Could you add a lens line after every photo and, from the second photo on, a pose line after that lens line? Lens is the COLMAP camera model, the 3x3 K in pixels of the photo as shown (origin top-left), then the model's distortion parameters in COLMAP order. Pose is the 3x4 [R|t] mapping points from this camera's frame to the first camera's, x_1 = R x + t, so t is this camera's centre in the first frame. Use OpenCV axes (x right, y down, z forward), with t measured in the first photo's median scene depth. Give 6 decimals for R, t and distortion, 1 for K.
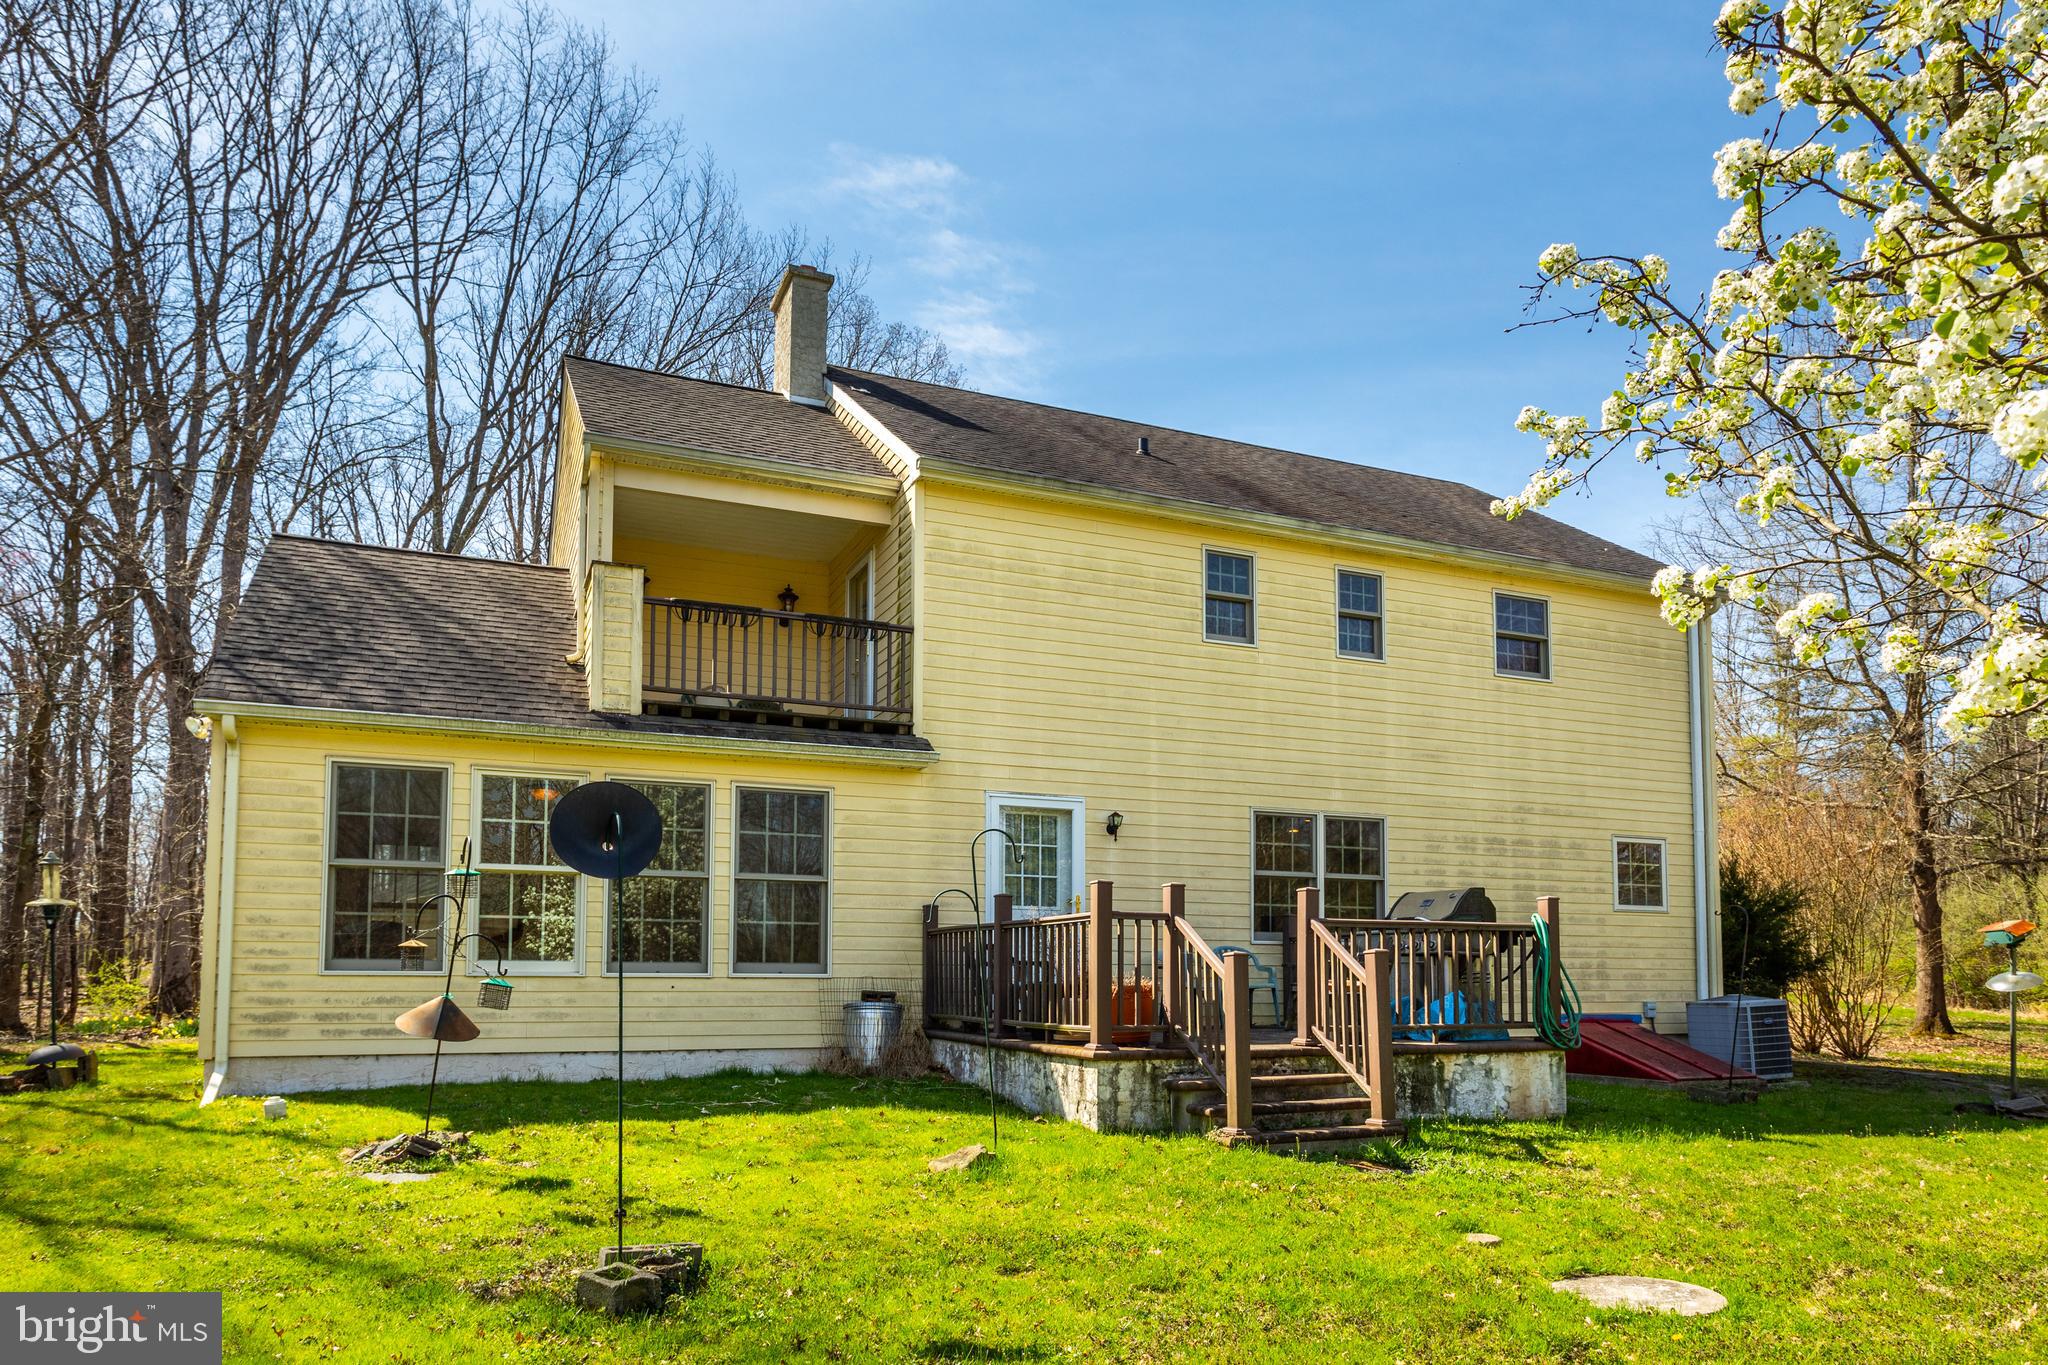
lens RADIAL K [[1265.2, 0, 1024.5], [0, 1265.2, 681.8], [0, 0, 1]] dist [0.001252, 0.000077]
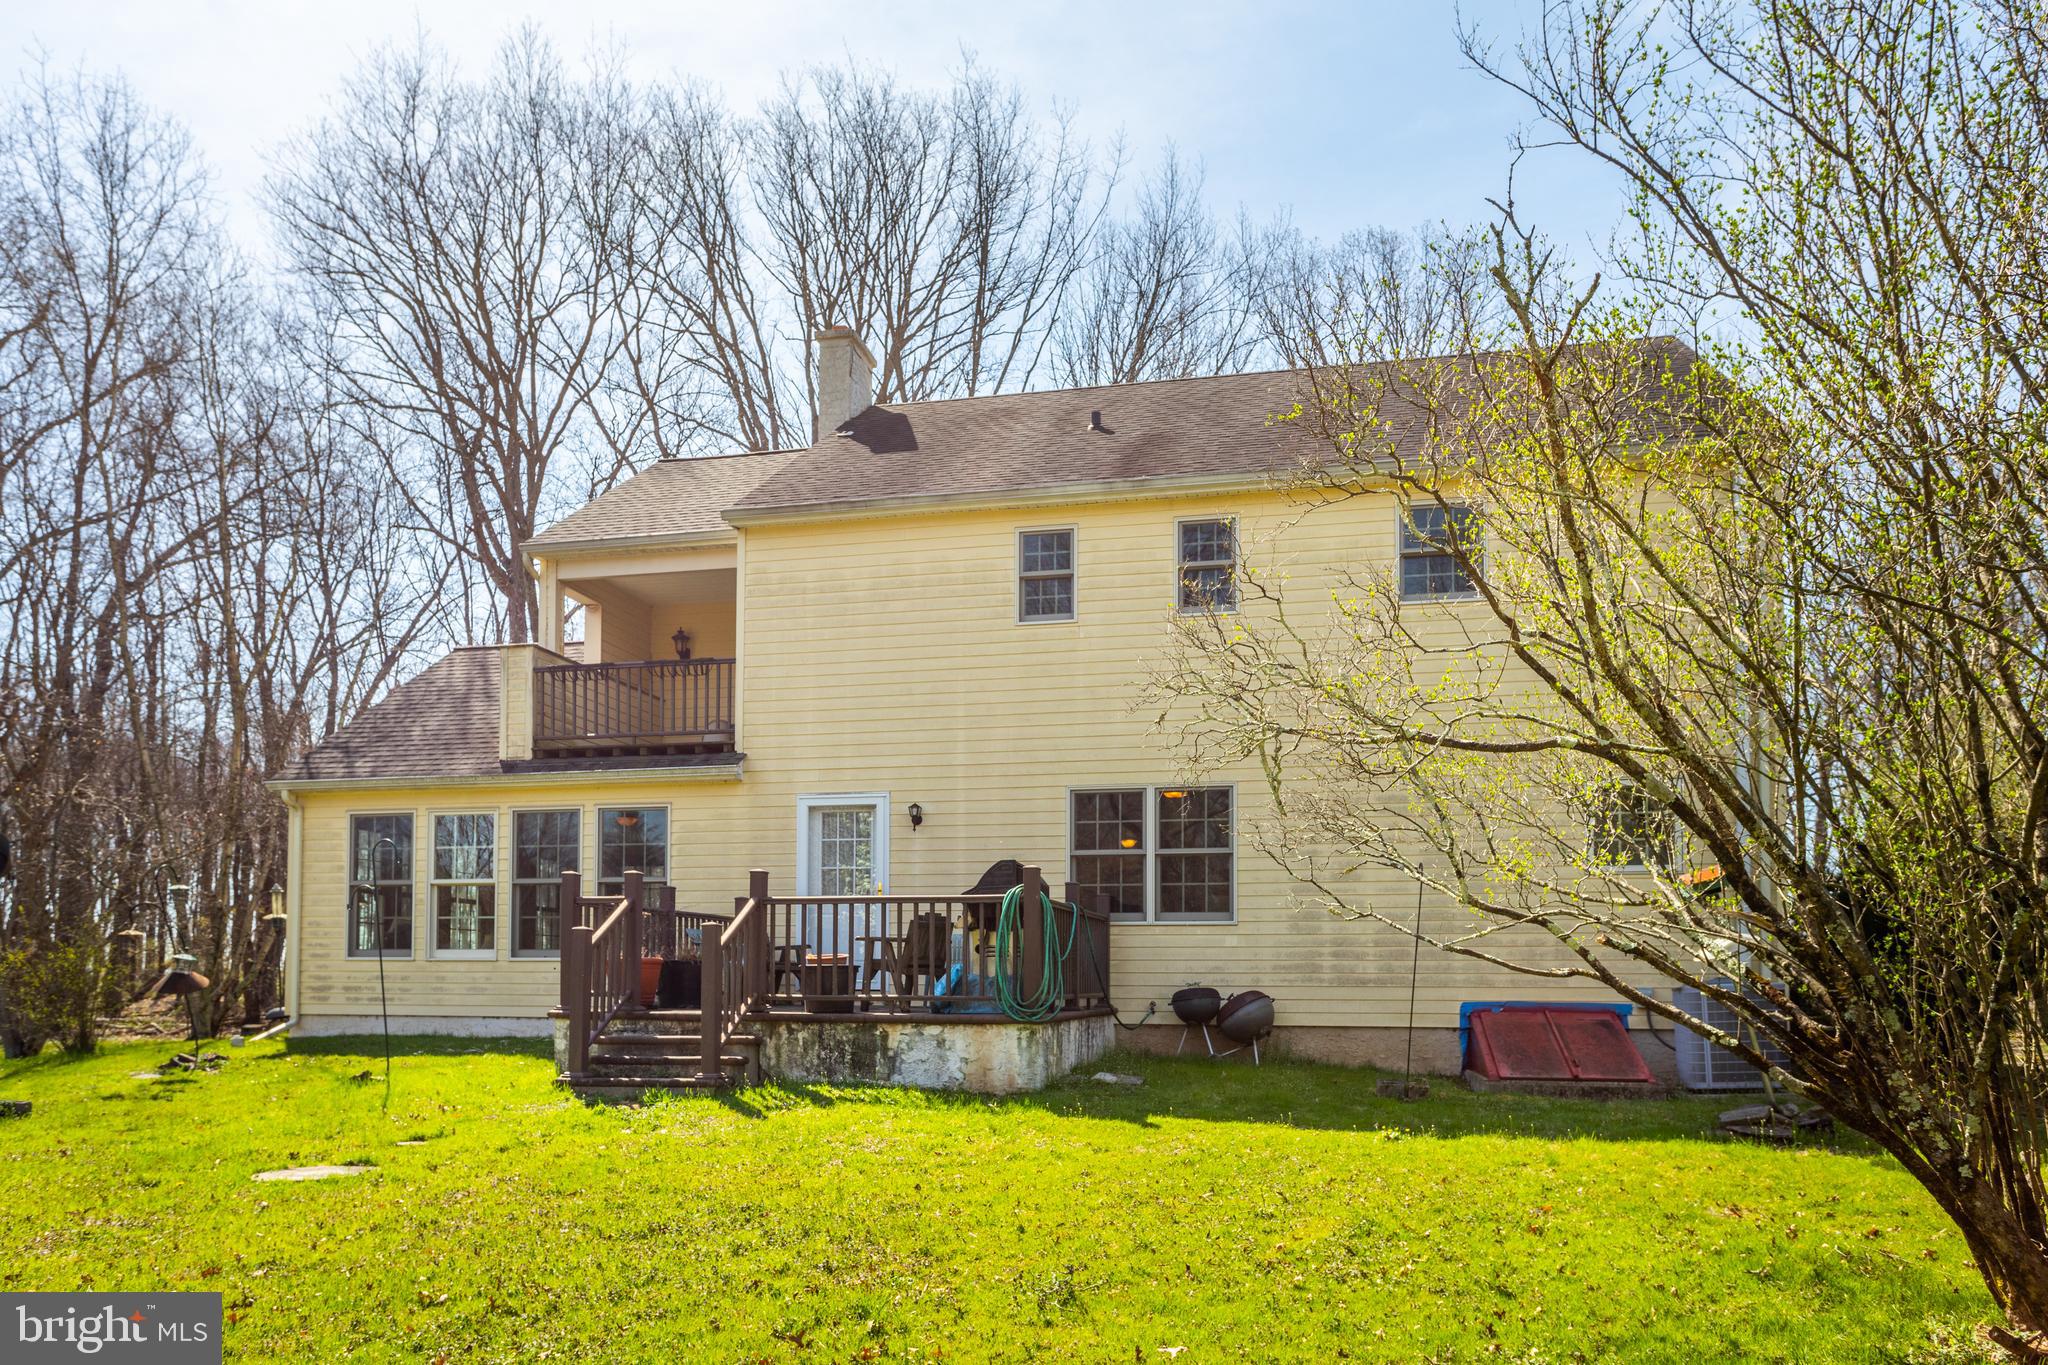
lens RADIAL K [[1372.7, 0, 1025.2], [0, 1372.7, 683.3], [0, 0, 1]] dist [-0.002464, -0.000280]
pose [[0.814421, -0.123841, -0.566905, 0.799268], [0.129709, 0.991093, -0.030164, 0.049660], [0.565591, -0.048966, 0.823231, 0.114782]]
